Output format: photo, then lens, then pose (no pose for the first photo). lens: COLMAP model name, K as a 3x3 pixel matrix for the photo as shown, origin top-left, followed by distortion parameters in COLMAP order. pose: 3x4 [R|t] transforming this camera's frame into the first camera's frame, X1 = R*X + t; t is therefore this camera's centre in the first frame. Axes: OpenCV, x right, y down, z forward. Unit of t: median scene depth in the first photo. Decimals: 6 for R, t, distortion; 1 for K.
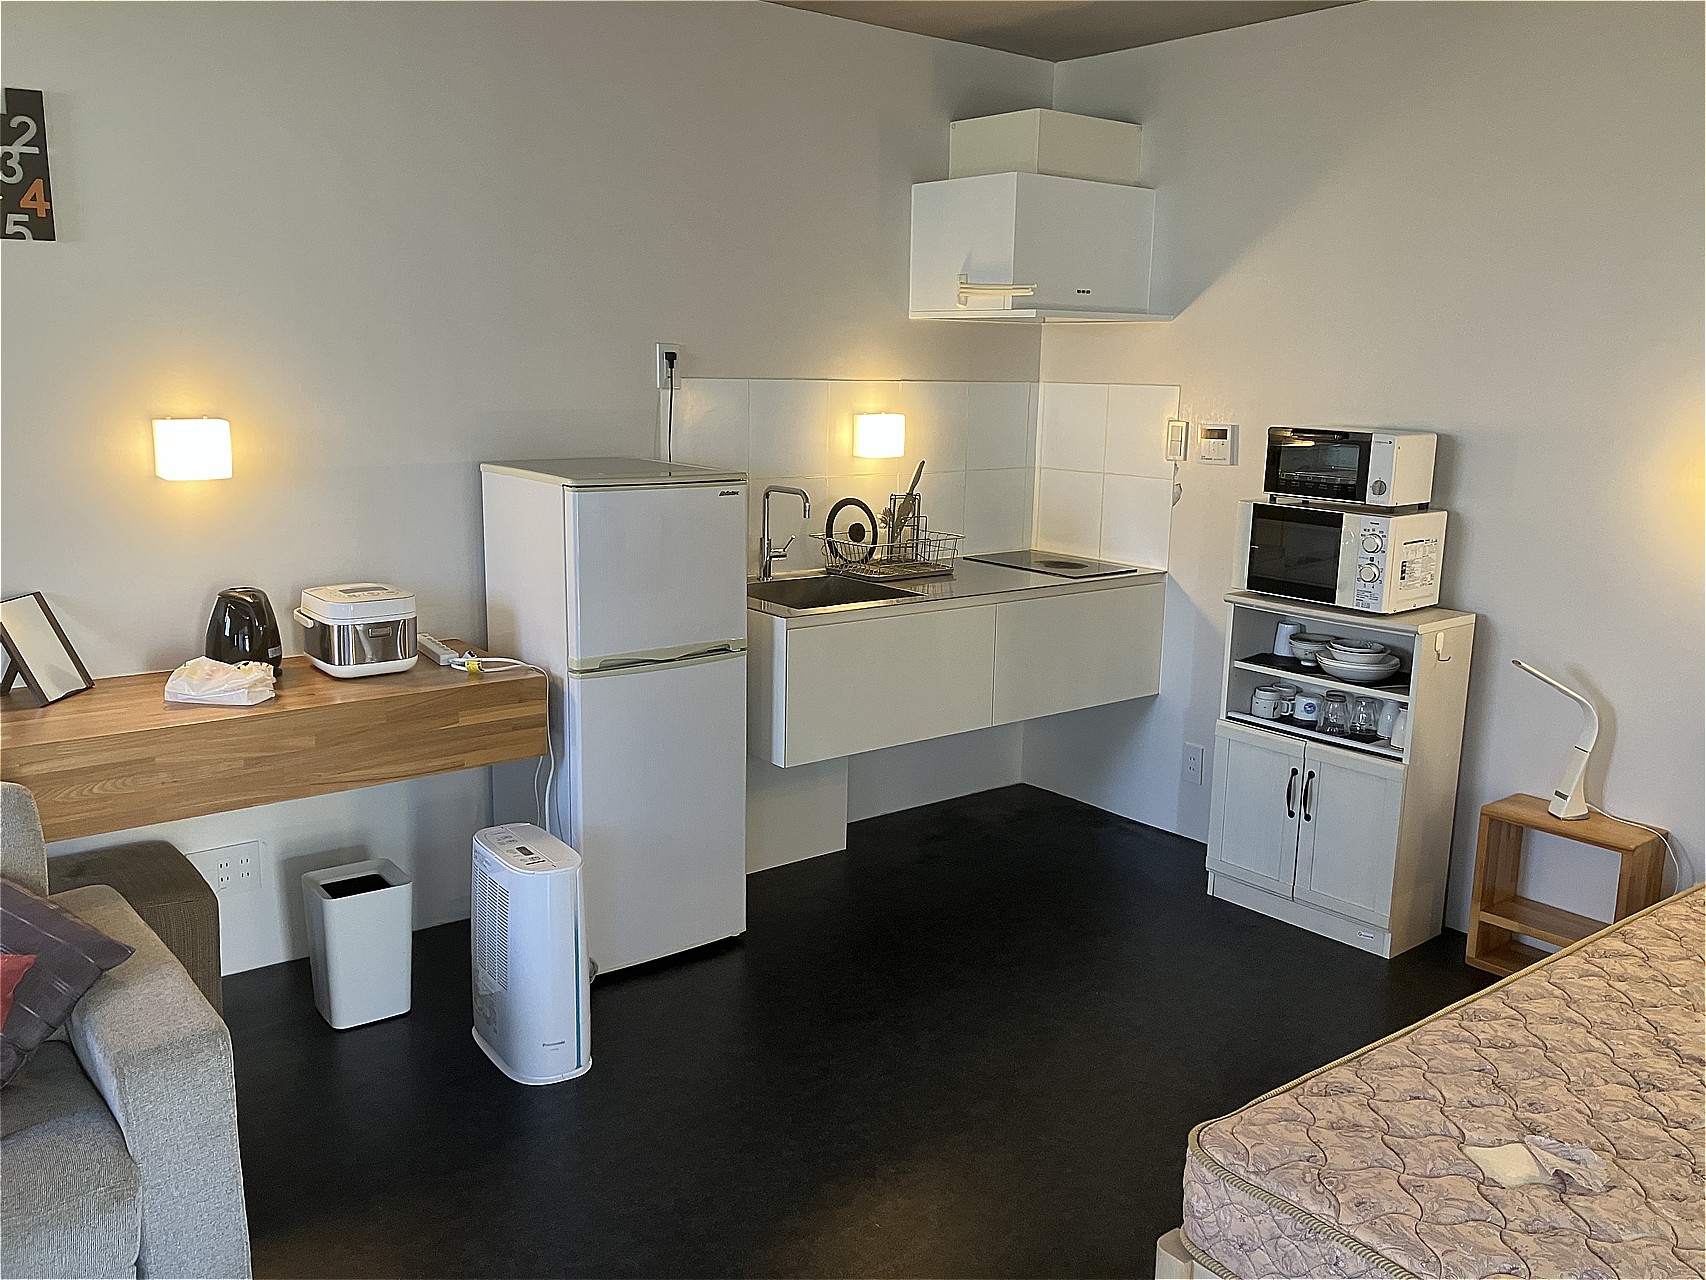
lens RADIAL K [[1447.4, 0, 853.0], [0, 1447.4, 640.0], [0, 0, 1]] dist [0.006161, 0.004803]
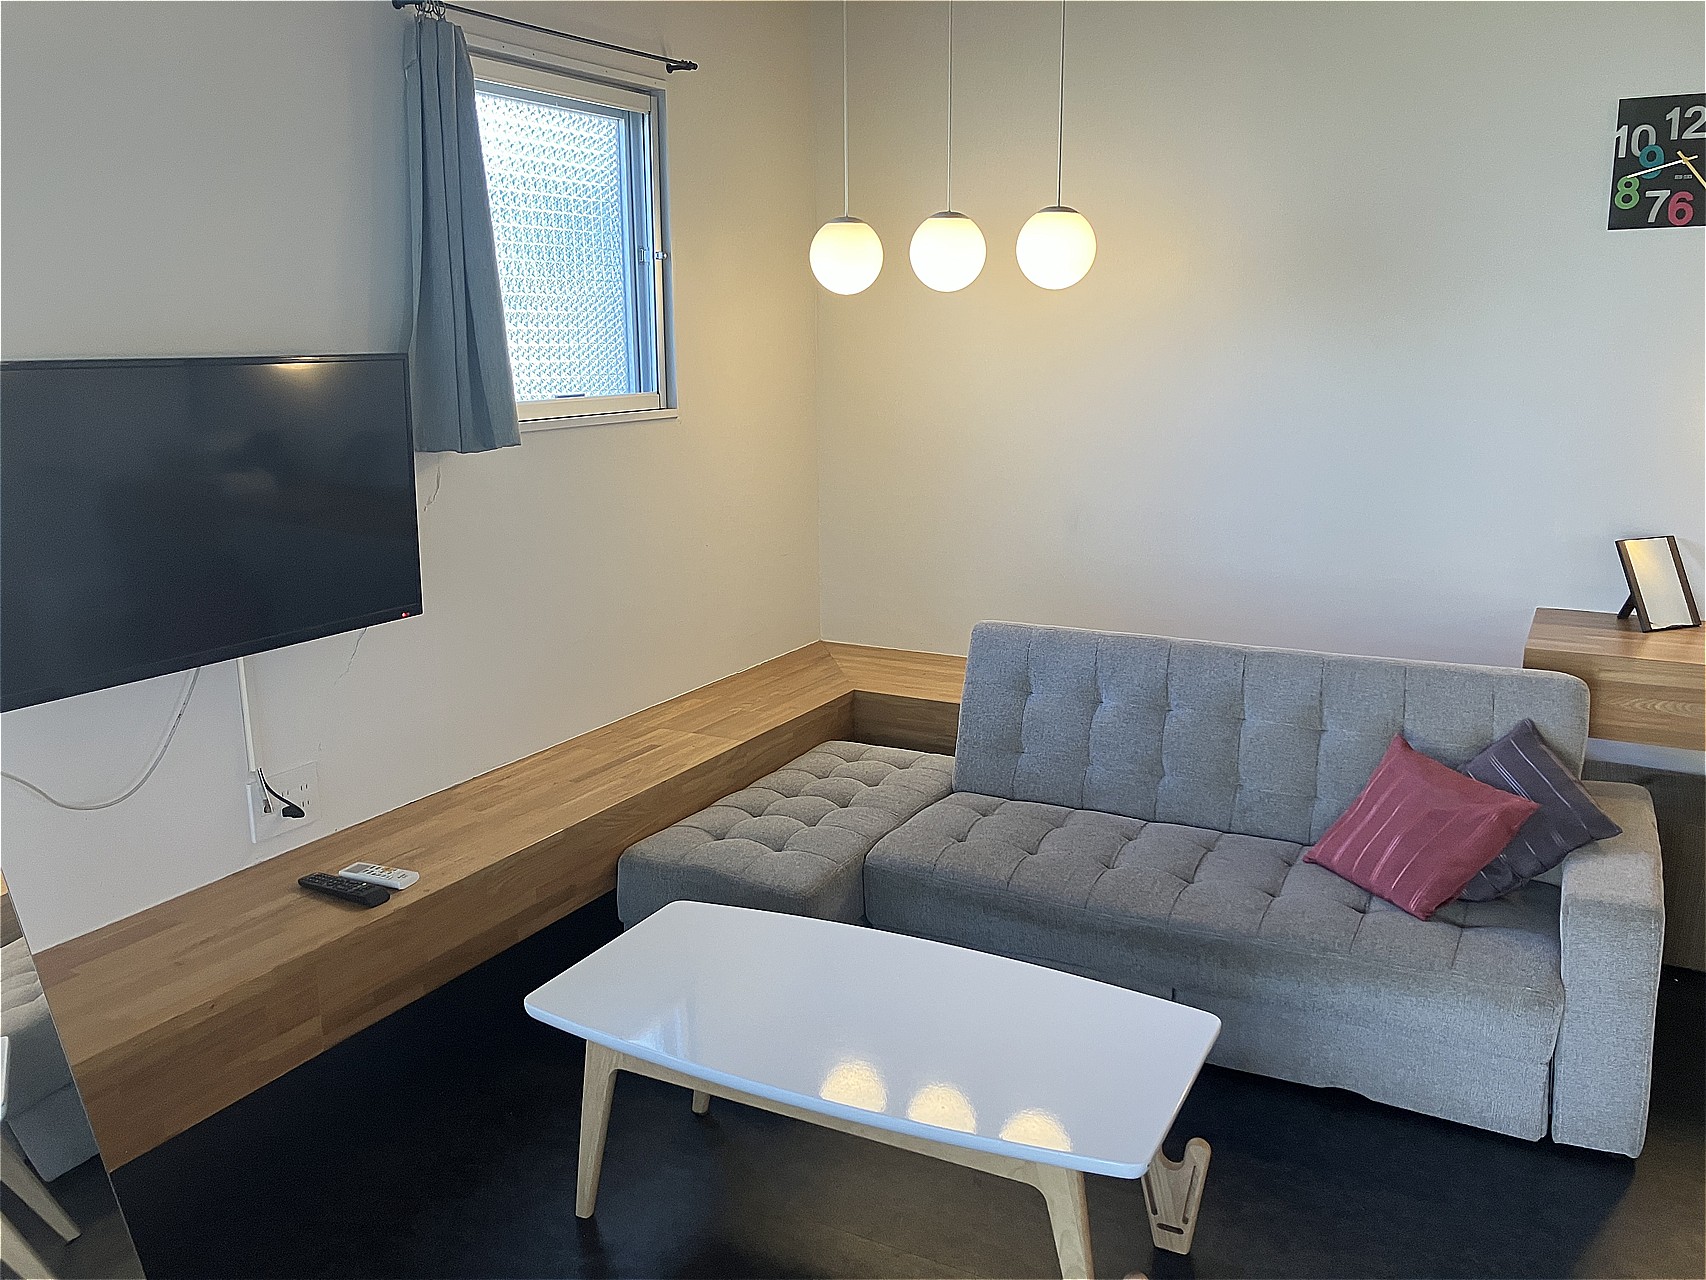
lens RADIAL K [[1420.1, 0, 853.0], [0, 1420.1, 640.0], [0, 0, 1]] dist [0.003643, -0.004027]
pose [[0.408644, 0.184611, -0.893828, 0.262956], [-0.164370, 0.978203, 0.126890, 0.014982], [0.897771, 0.095066, 0.430081, -0.087262]]
